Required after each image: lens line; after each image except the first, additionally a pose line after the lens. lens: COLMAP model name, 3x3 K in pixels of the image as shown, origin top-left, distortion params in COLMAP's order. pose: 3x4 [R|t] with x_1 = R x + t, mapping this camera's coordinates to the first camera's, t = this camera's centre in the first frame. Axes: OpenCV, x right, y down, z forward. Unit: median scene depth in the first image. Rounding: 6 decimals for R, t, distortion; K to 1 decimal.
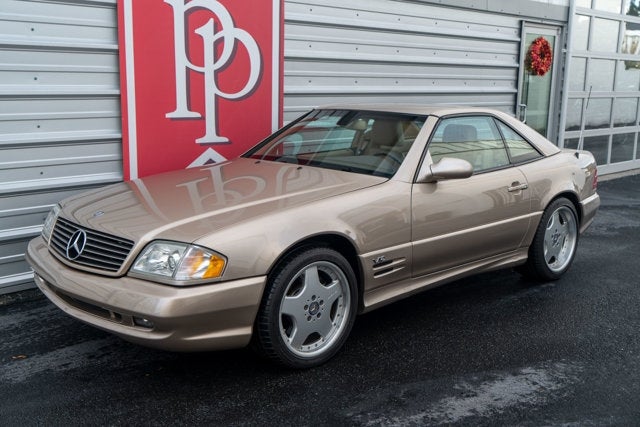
lens RADIAL K [[711.0, 0, 319.7], [0, 711.0, 208.3], [0, 0, 1]] dist [0.009975, 0.000000]
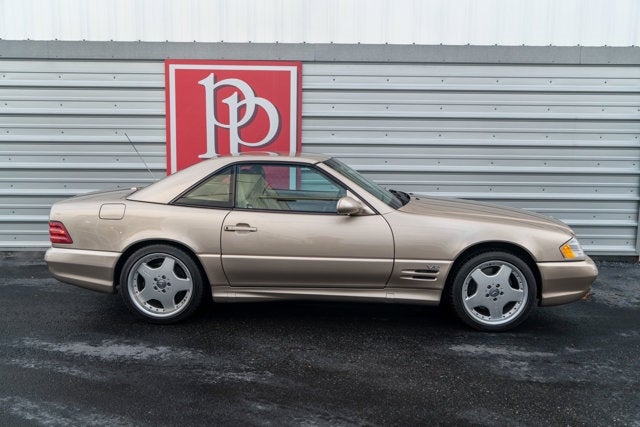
lens RADIAL K [[590.7, 0, 323.0], [0, 590.7, 218.9], [0, 0, 1]] dist [0.006034, 0.000000]
pose [[0.719587, 0.097942, -0.687461, 0.854332], [-0.124081, 0.992206, 0.011480, -0.043062], [0.683227, 0.077040, 0.726131, 0.259559]]
